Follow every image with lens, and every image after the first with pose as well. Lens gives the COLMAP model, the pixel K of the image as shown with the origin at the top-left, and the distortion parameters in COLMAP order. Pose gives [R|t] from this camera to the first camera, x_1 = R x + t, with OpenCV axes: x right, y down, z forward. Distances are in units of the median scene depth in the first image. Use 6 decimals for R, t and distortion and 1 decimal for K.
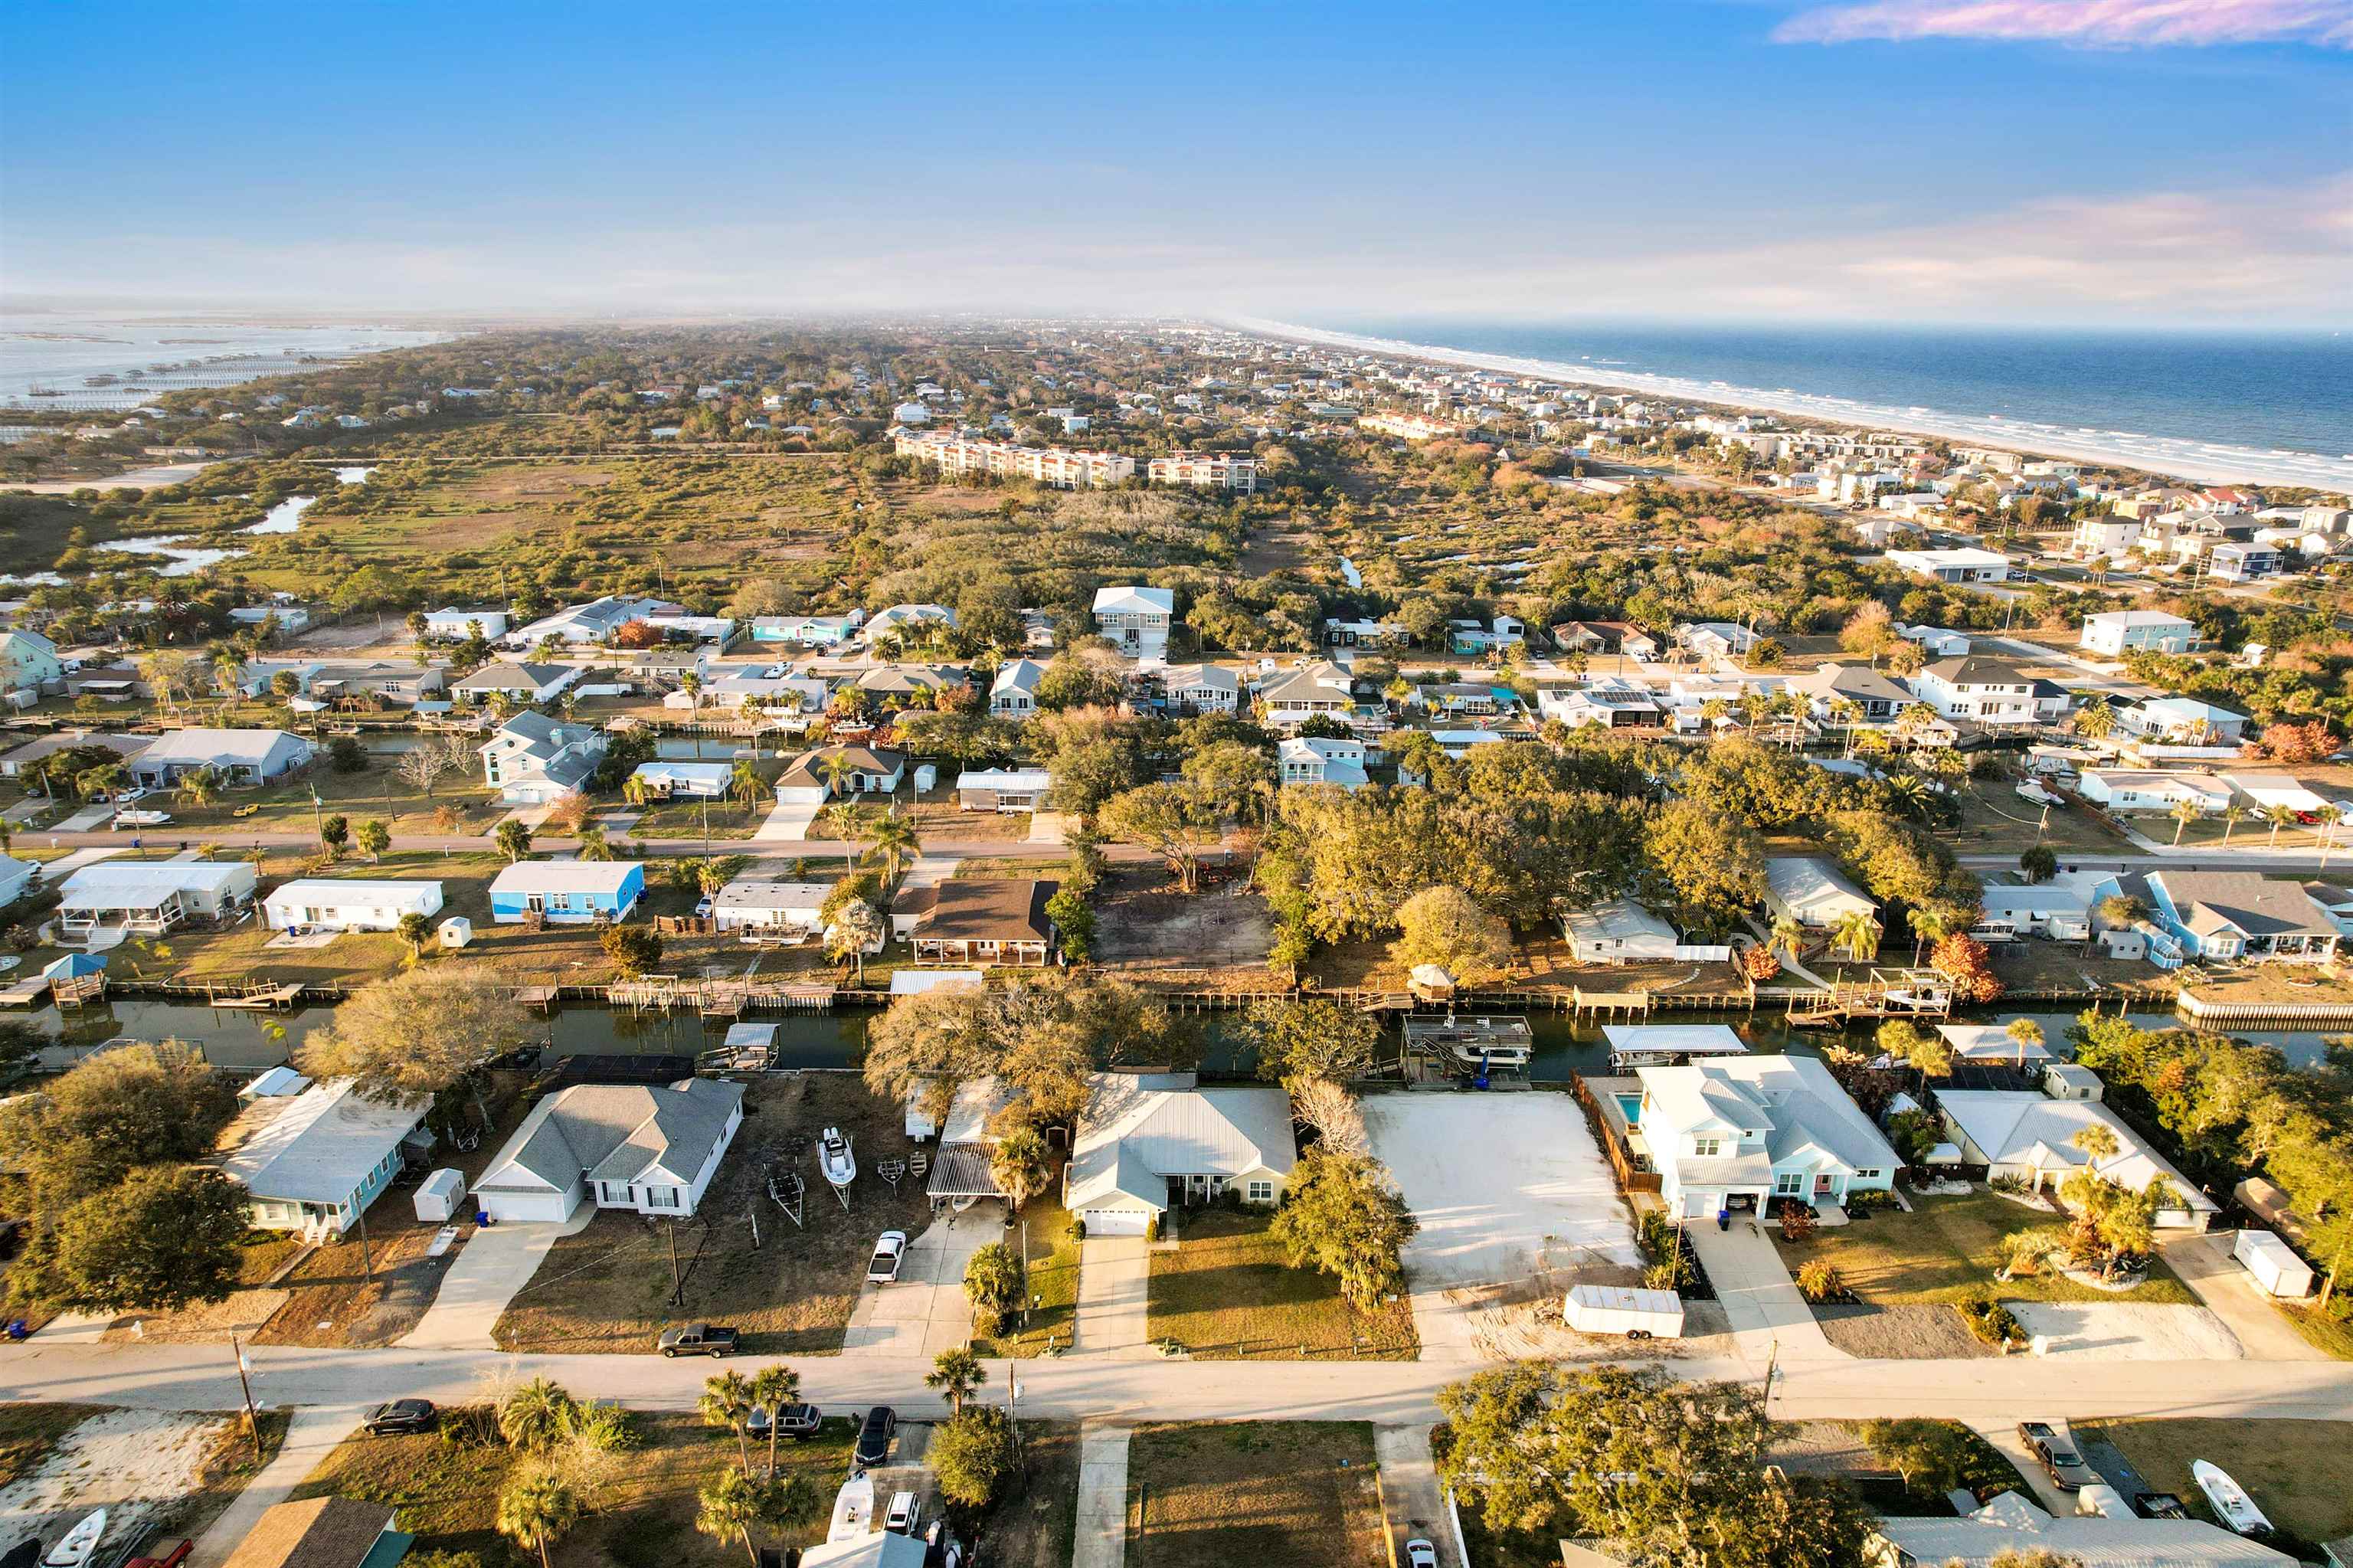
lens RADIAL K [[1512.1, 0, 1186.0], [0, 1512.1, 792.3], [0, 0, 1]] dist [-0.047963, 0.024227]
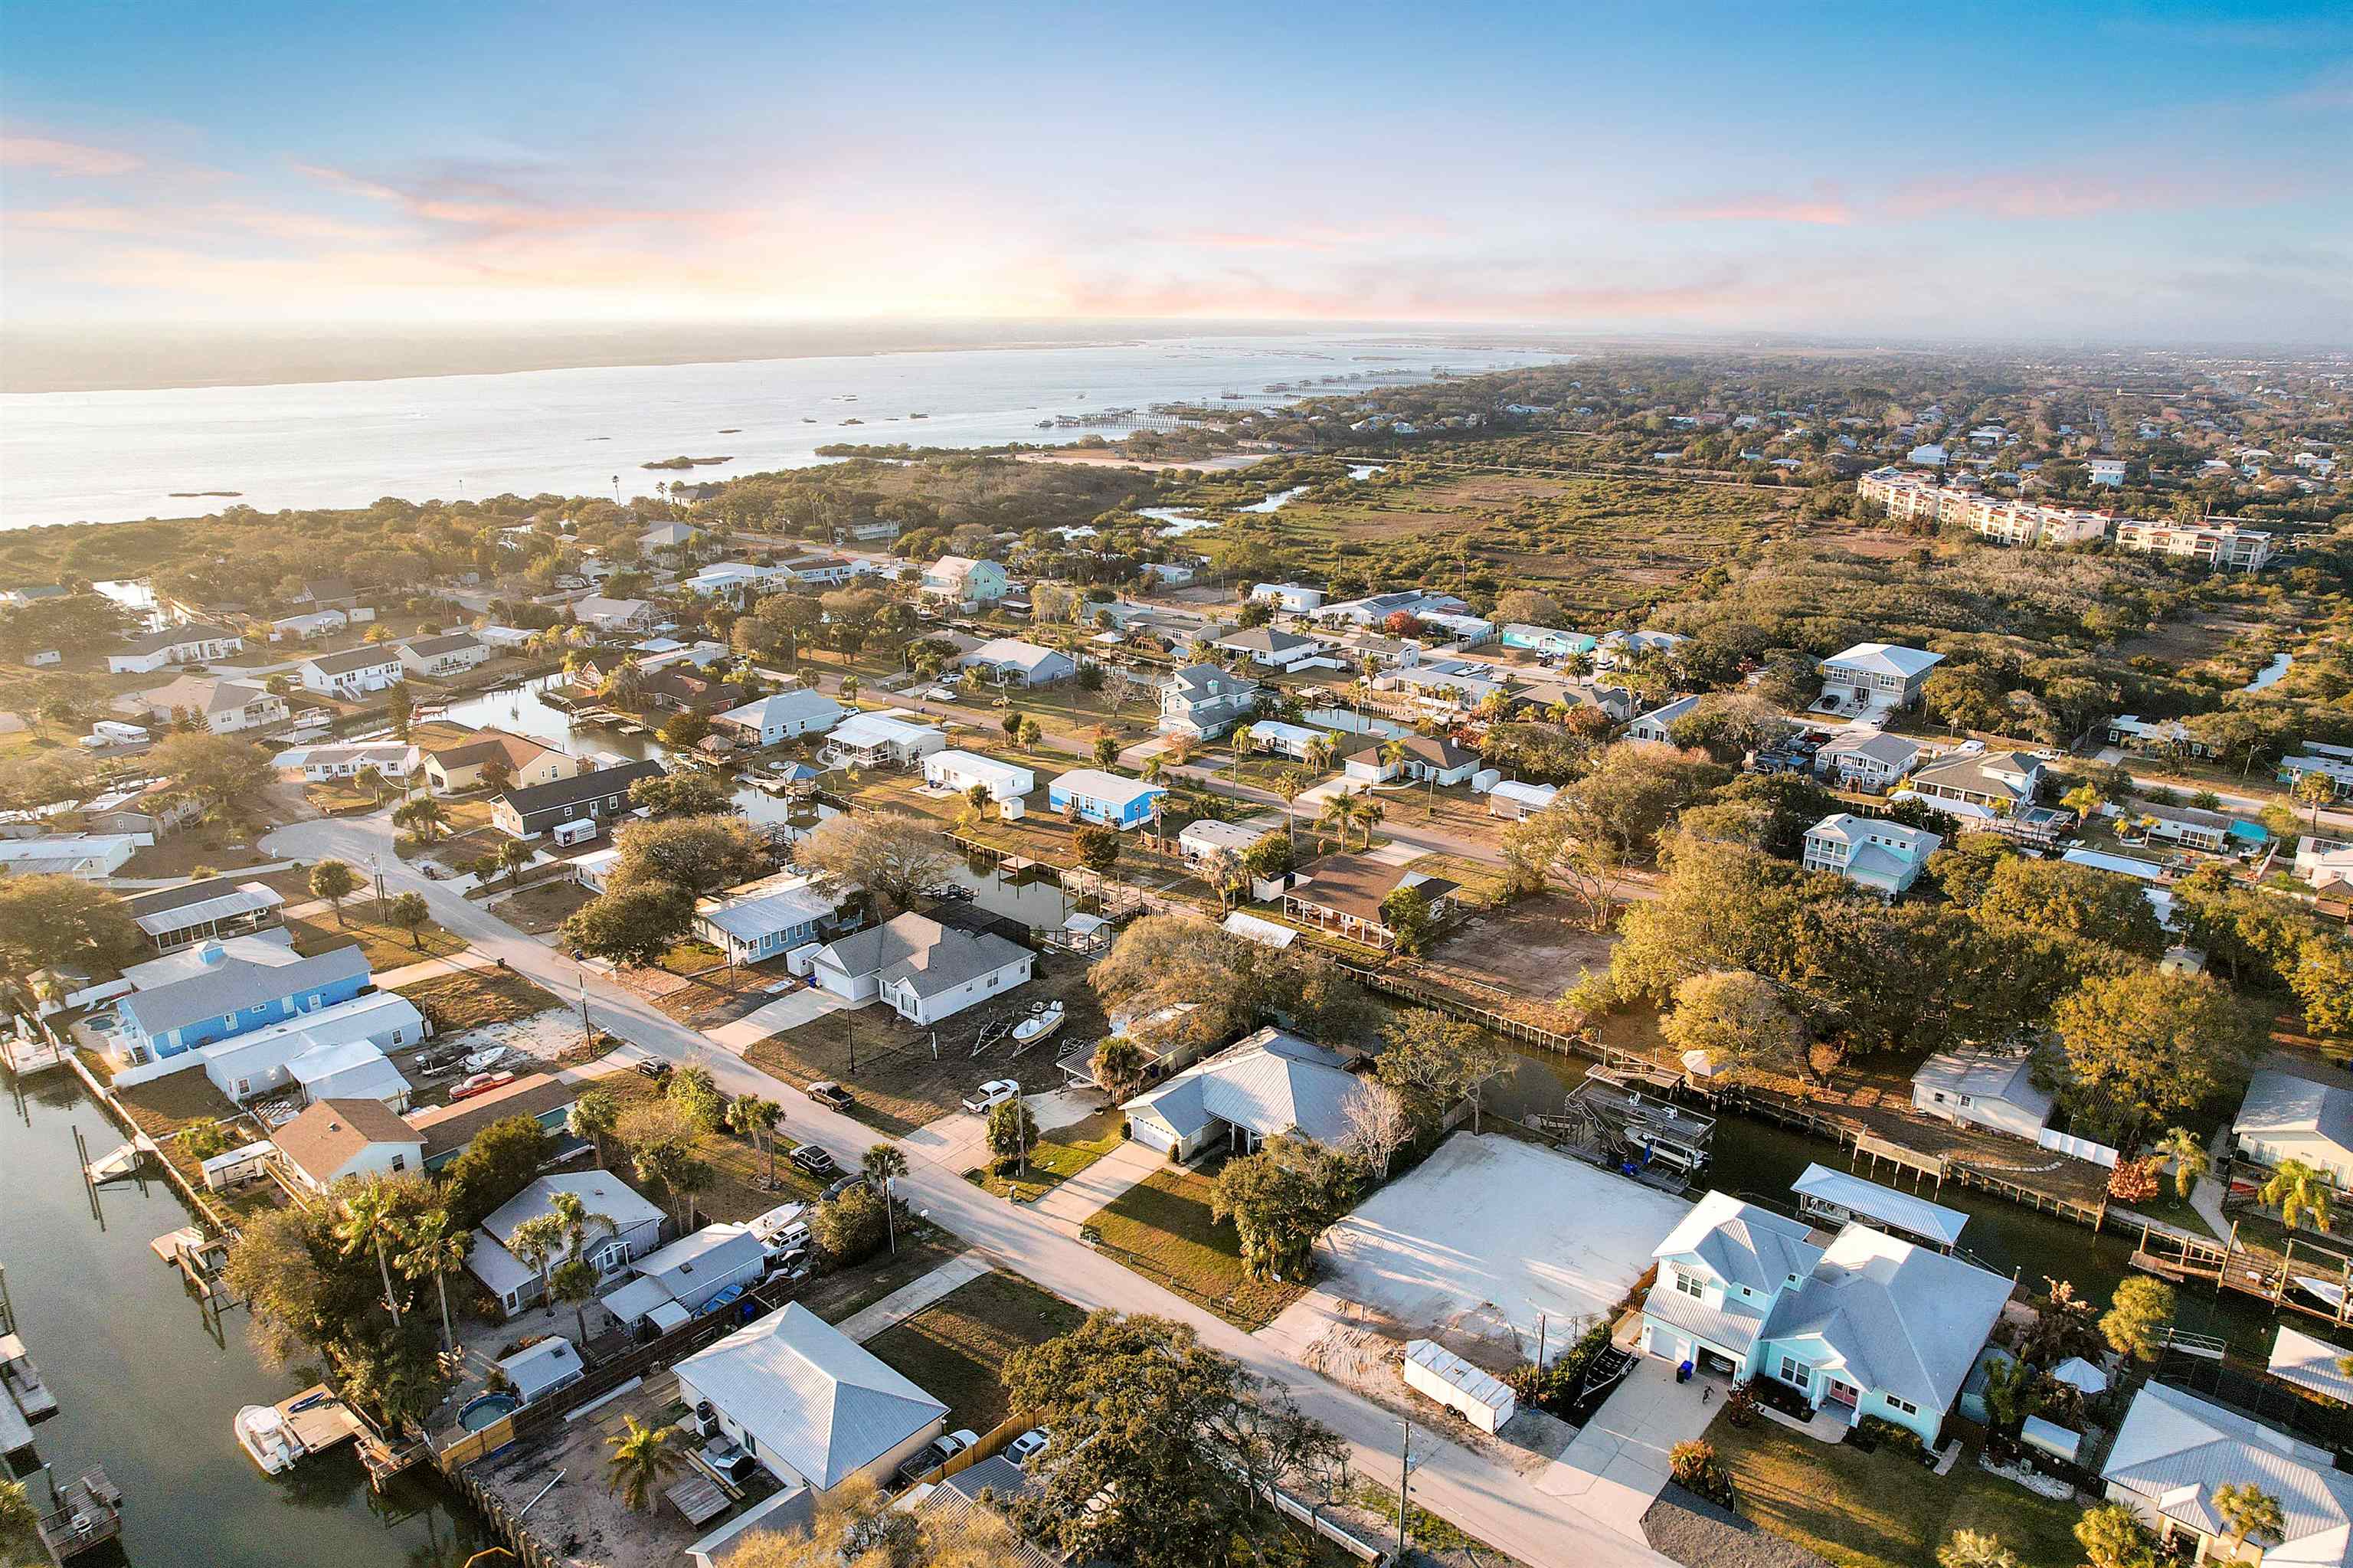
lens RADIAL K [[1512.1, 0, 1177.5], [0, 1512.1, 773.2], [0, 0, 1]] dist [-0.047963, 0.024227]
pose [[0.756050, 0.187491, -0.627084, 0.440494], [-0.206231, 0.977530, 0.043627, -0.022234], [0.621174, 0.096340, 0.777729, 0.078951]]
